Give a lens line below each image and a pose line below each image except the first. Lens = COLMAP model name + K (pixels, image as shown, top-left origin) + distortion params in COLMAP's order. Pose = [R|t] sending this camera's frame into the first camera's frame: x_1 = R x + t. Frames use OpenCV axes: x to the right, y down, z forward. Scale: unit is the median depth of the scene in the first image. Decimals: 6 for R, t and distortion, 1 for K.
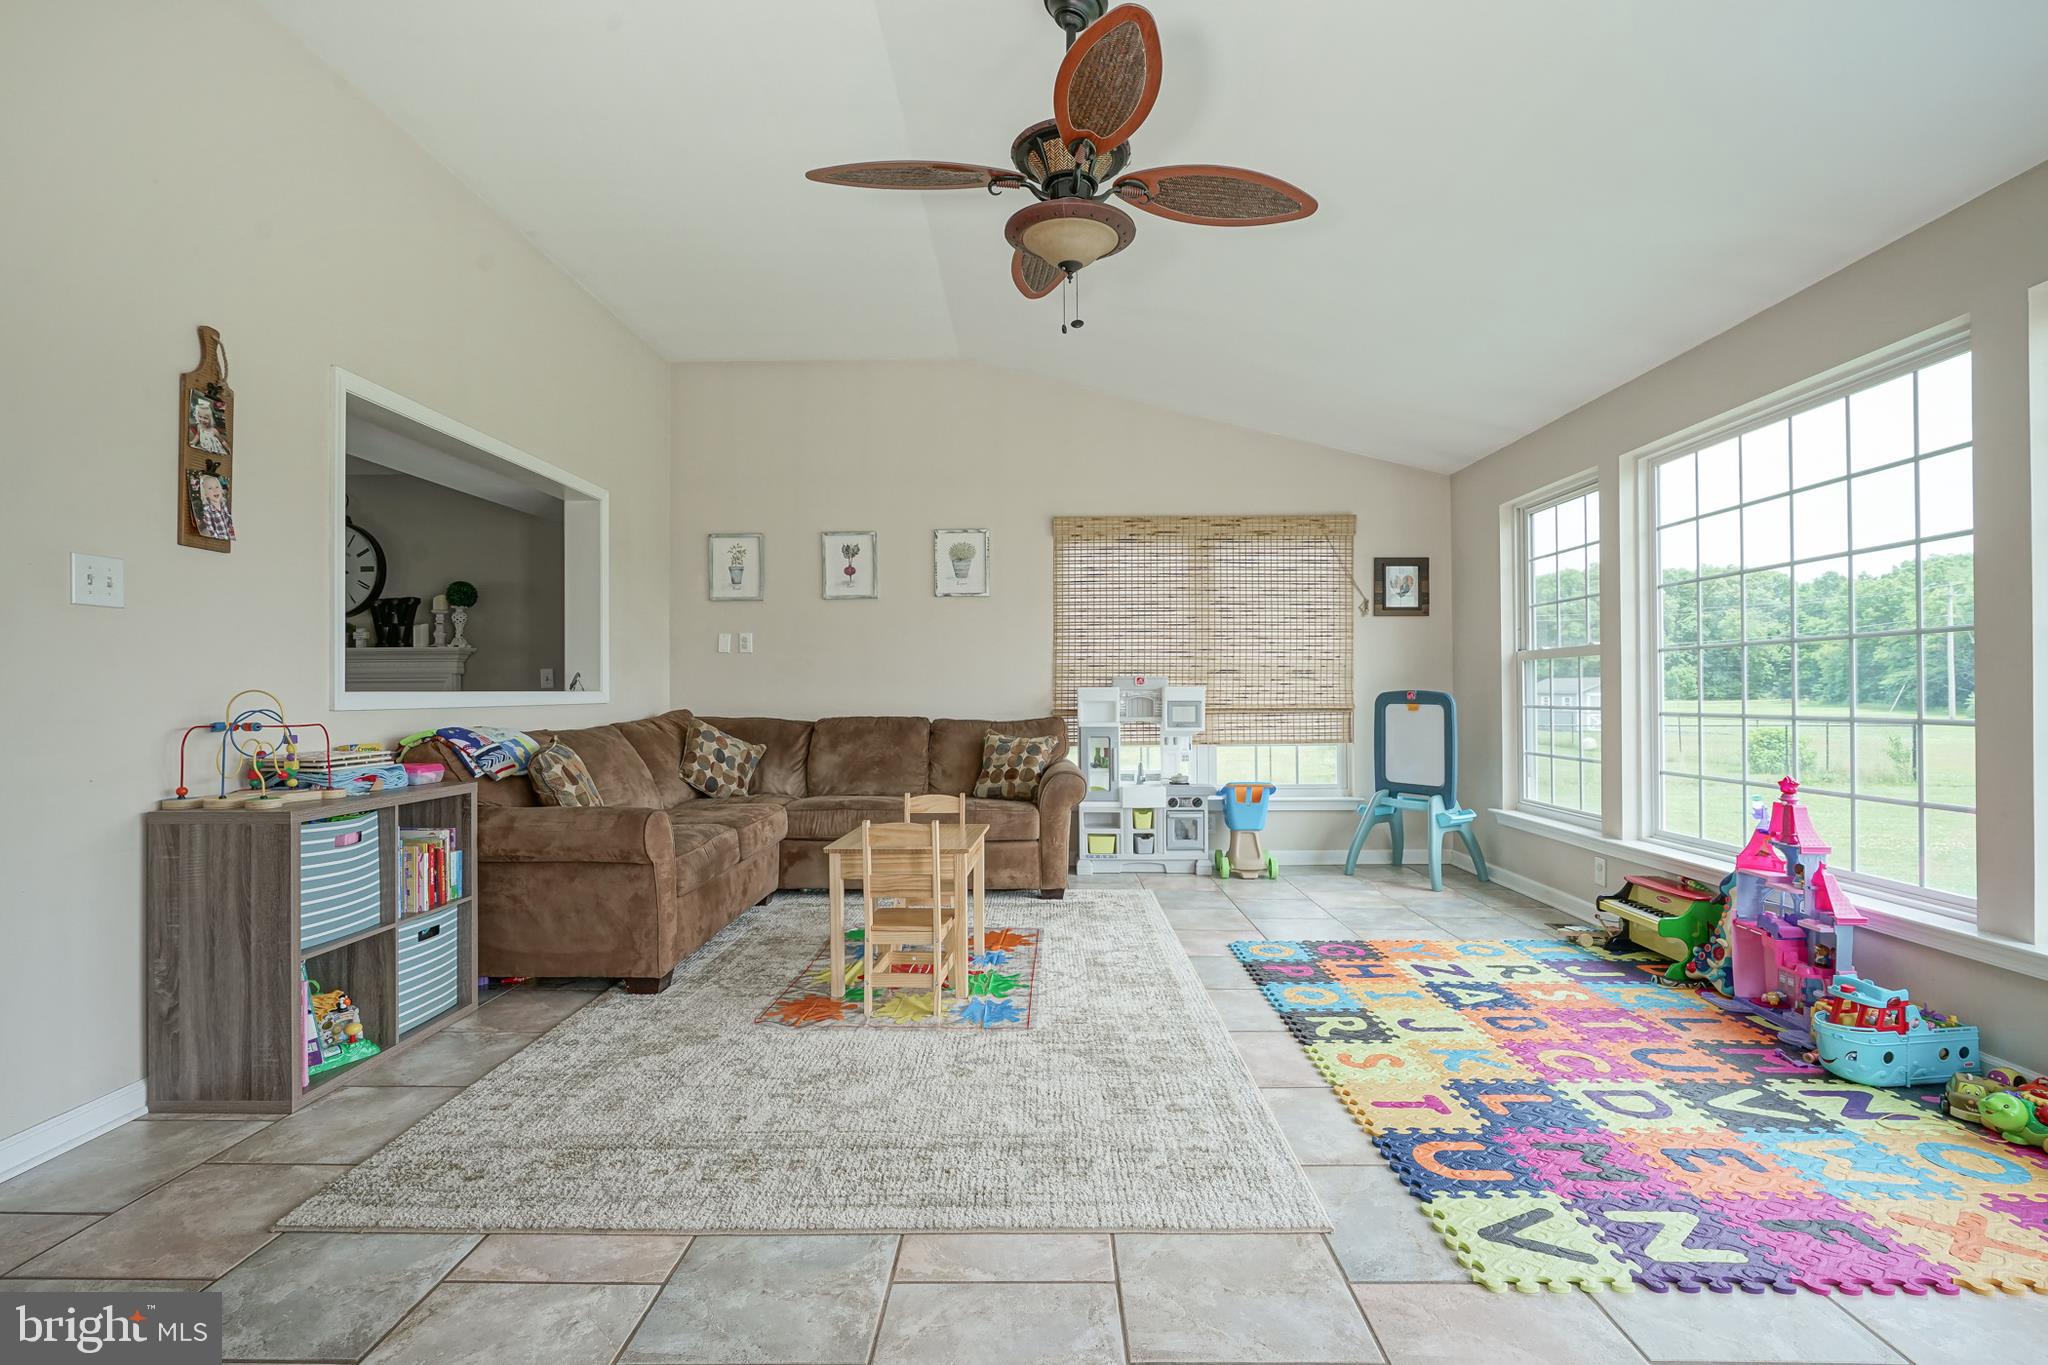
lens RADIAL K [[952.0, 0, 1038.7], [0, 952.0, 679.9], [0, 0, 1]] dist [-0.004779, 0.000885]
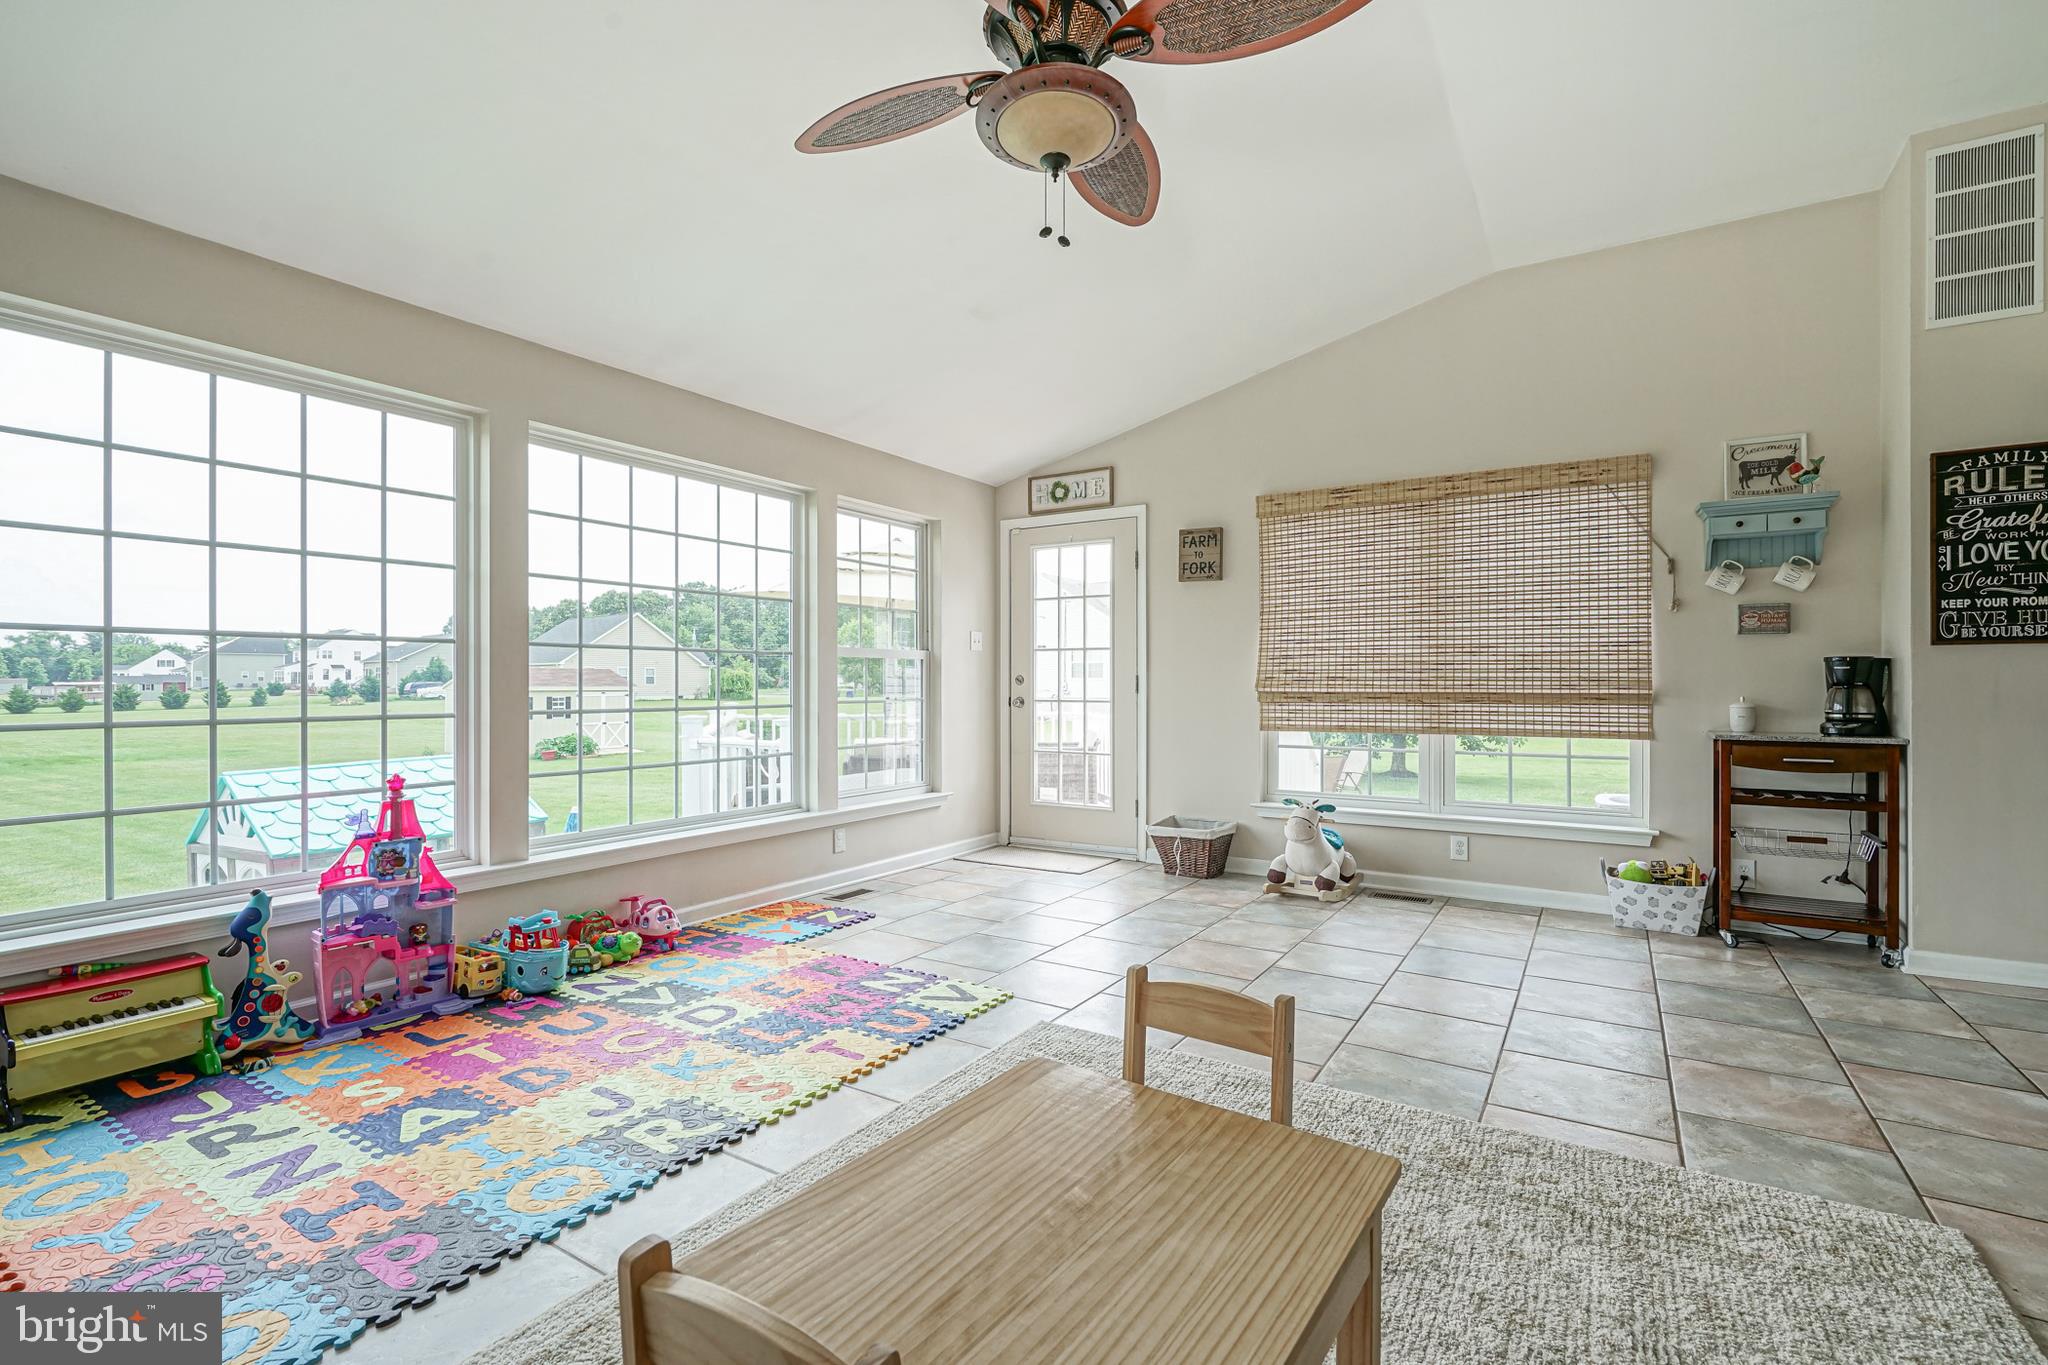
lens RADIAL K [[933.2, 0, 1026.9], [0, 933.2, 680.8], [0, 0, 1]] dist [0.000377, 0.000530]
pose [[-0.850988, 0.008440, 0.525117, -0.282845], [-0.000804, 0.999849, -0.017374, 0.015738], [-0.525185, -0.015207, -0.850852, 1.323229]]
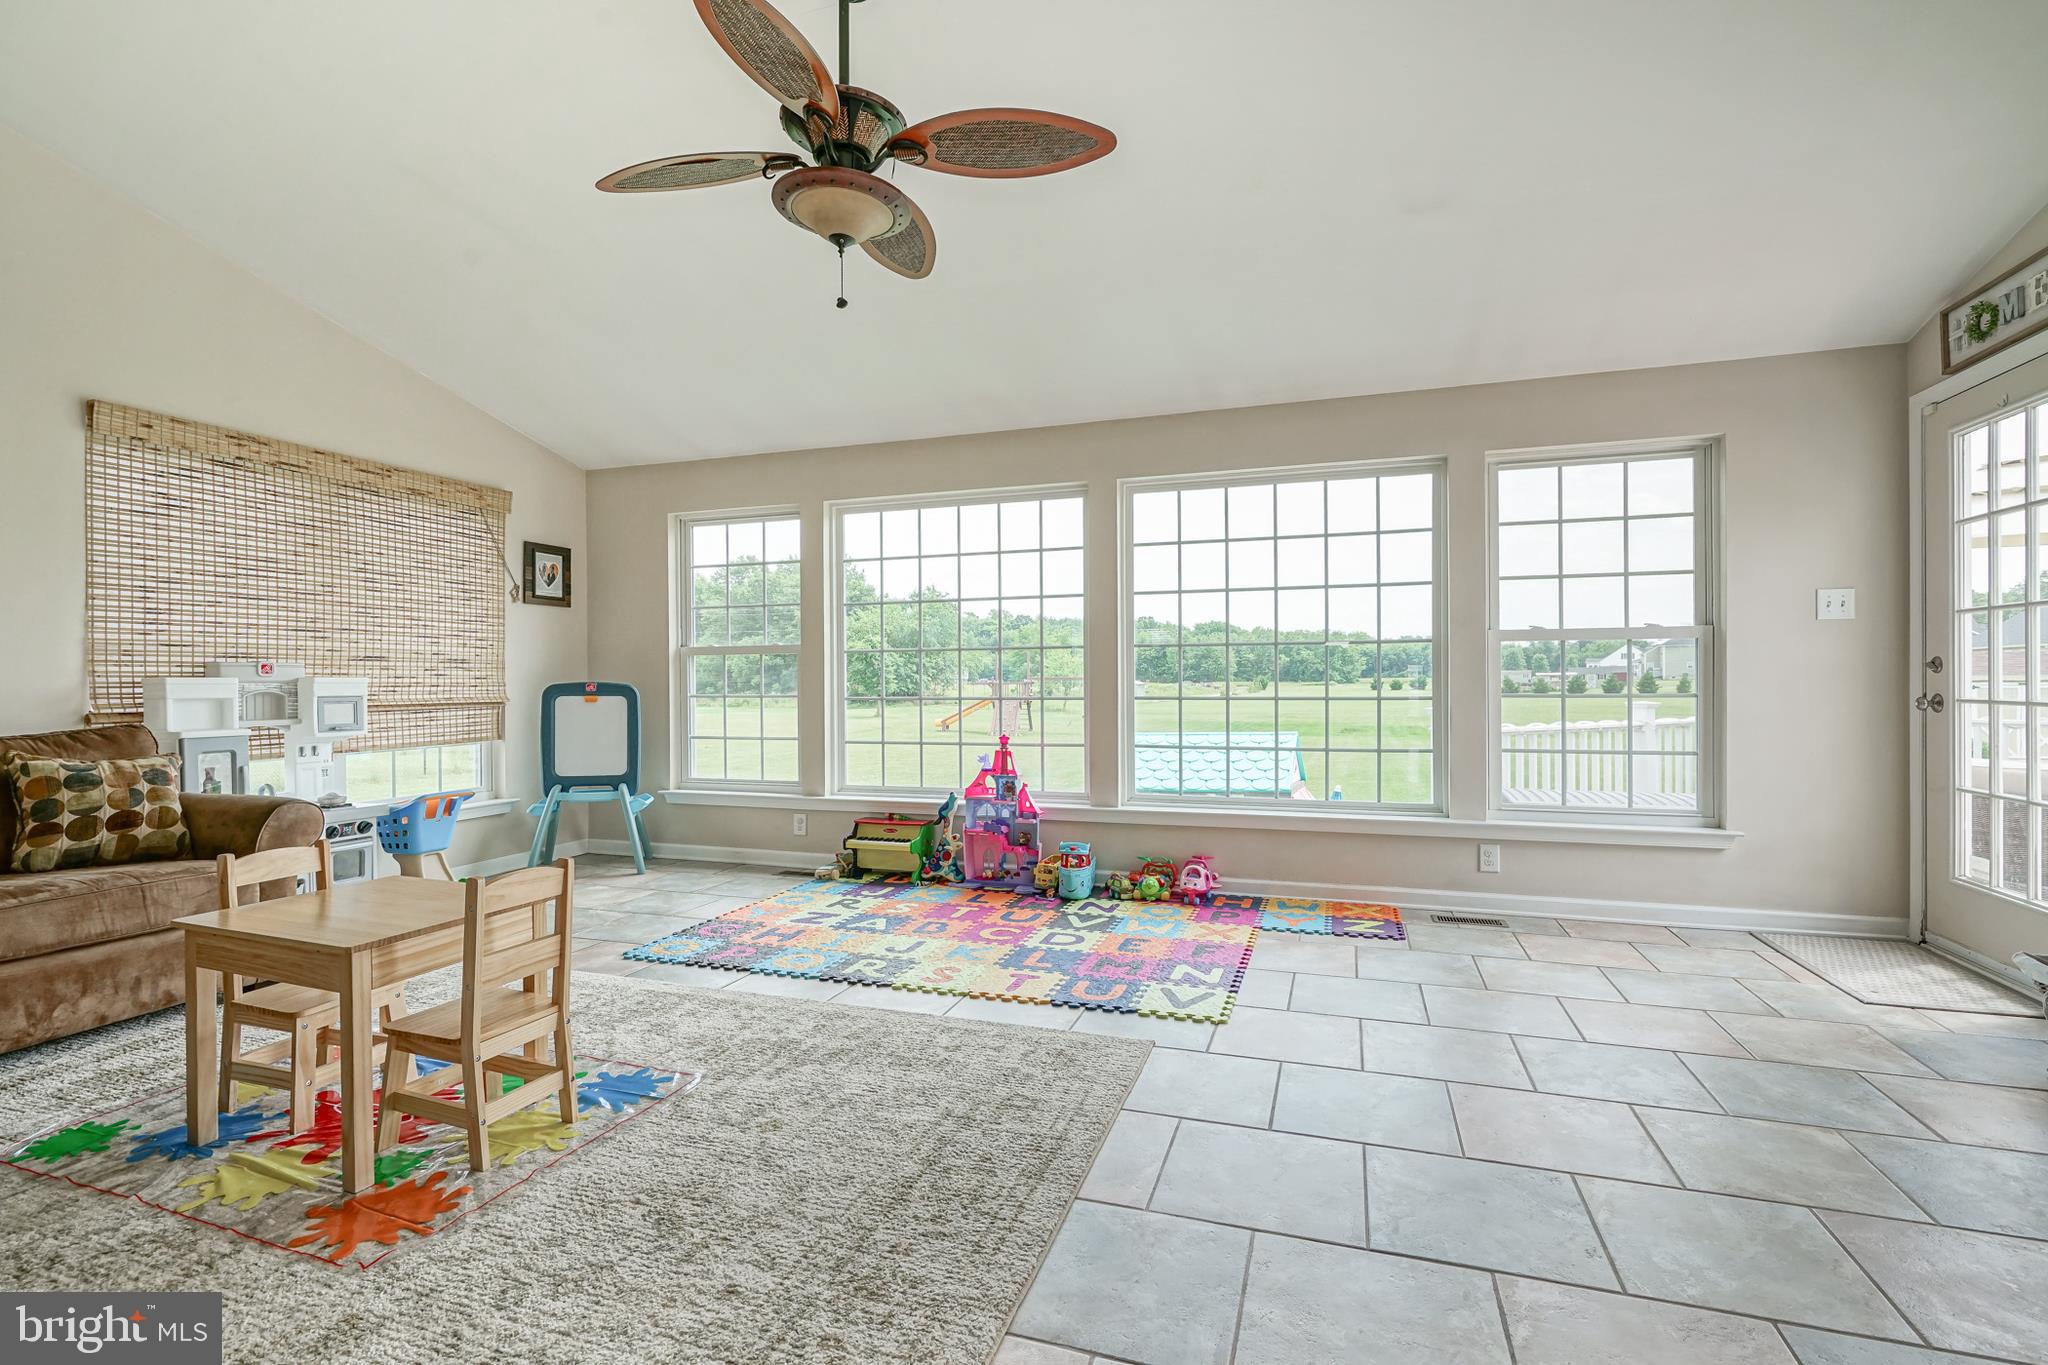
lens RADIAL K [[935.2, 0, 1032.9], [0, 935.2, 681.6], [0, 0, 1]] dist [-0.004778, 0.000487]
pose [[0.302471, 0.000672, 0.953158, -0.638081], [-0.007866, 0.999967, 0.001791, 0.007894], [-0.953126, -0.008039, 0.302467, 0.413976]]
